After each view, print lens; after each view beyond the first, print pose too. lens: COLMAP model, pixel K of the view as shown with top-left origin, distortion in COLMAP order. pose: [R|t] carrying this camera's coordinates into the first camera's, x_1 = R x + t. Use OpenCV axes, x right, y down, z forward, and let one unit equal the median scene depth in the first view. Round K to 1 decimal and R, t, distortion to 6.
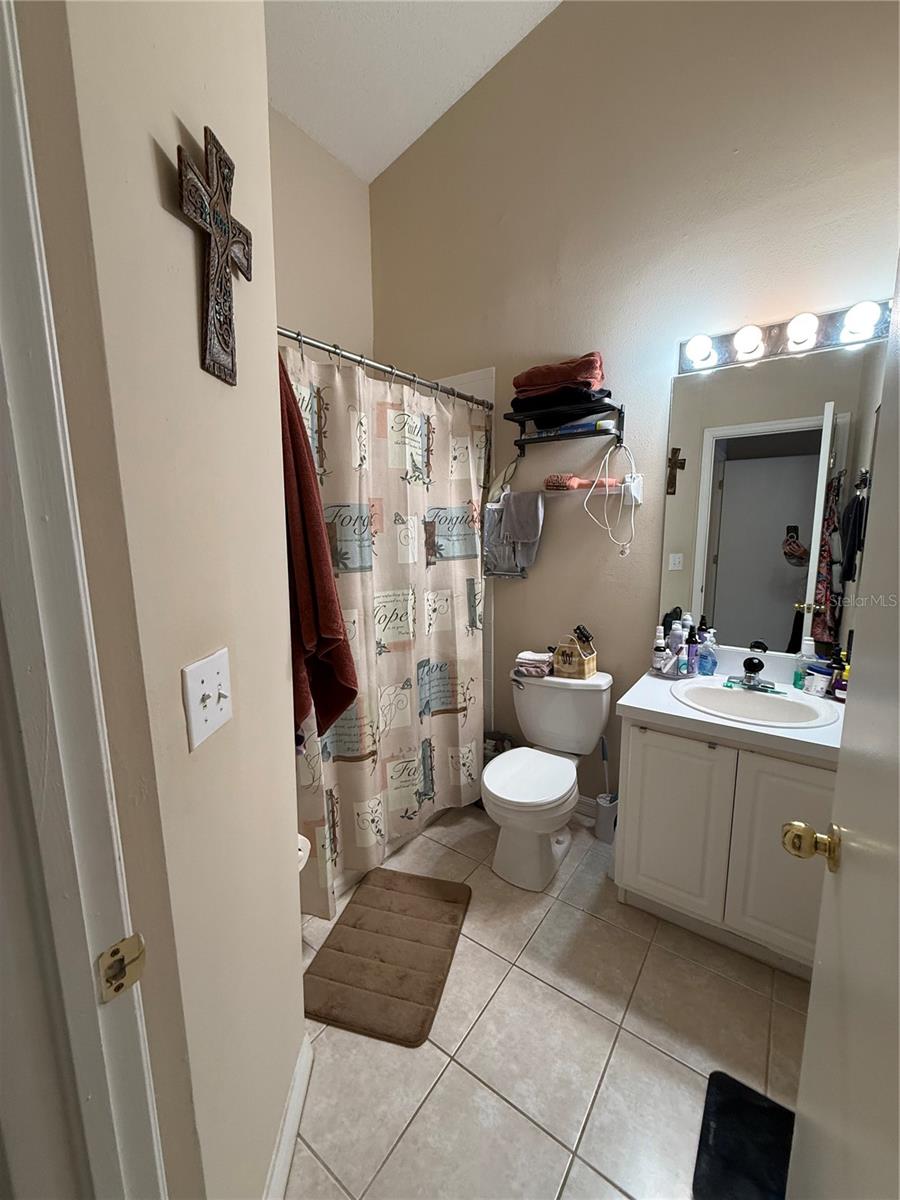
lens RADIAL K [[477.2, 0, 453.0], [0, 477.2, 600.4], [0, 0, 1]] dist [-0.002510, 0.000308]
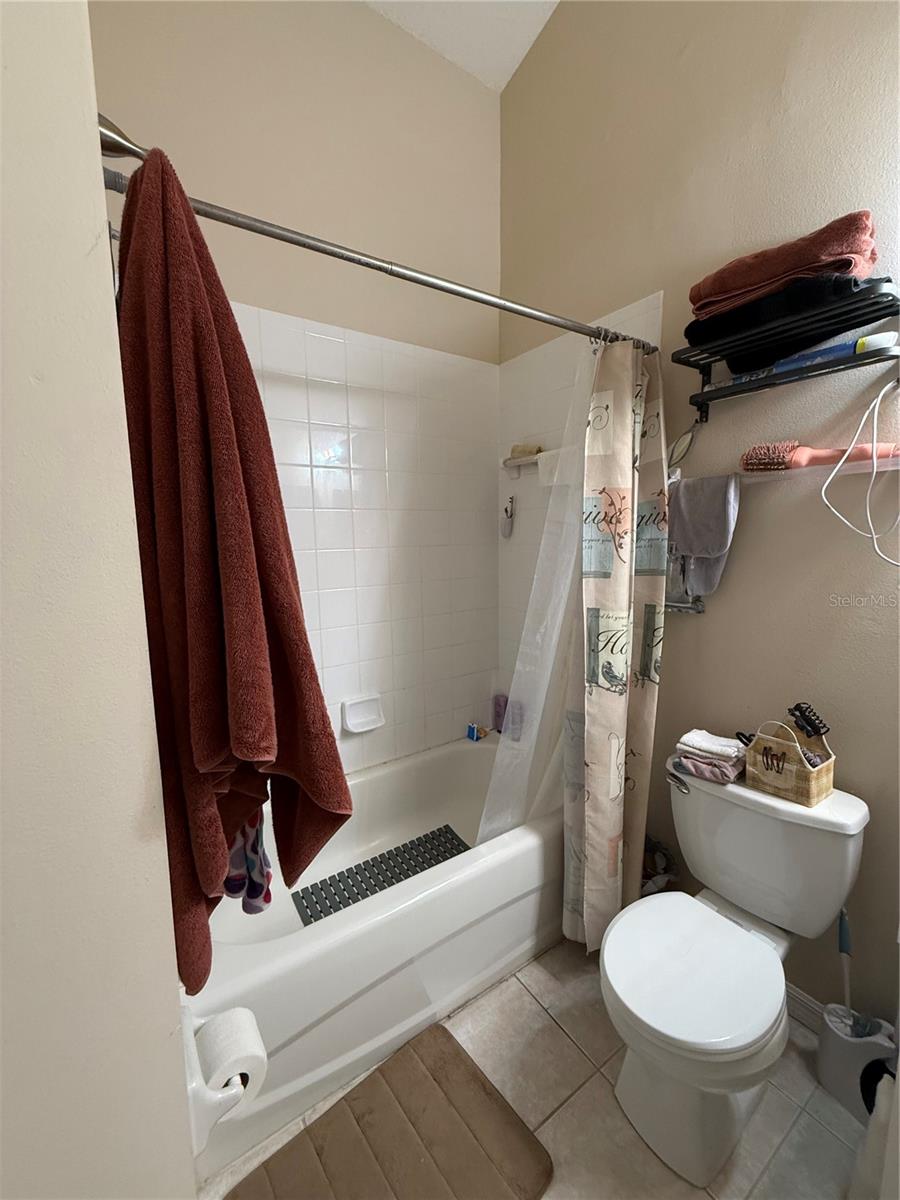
lens RADIAL K [[477.2, 0, 449.4], [0, 477.2, 597.1], [0, 0, 1]] dist [-0.002510, 0.000308]
pose [[0.936406, 0.043309, -0.348235, 0.063787], [-0.048883, 0.998778, -0.007231, -0.051873], [0.347496, 0.023794, 0.937380, 0.316562]]
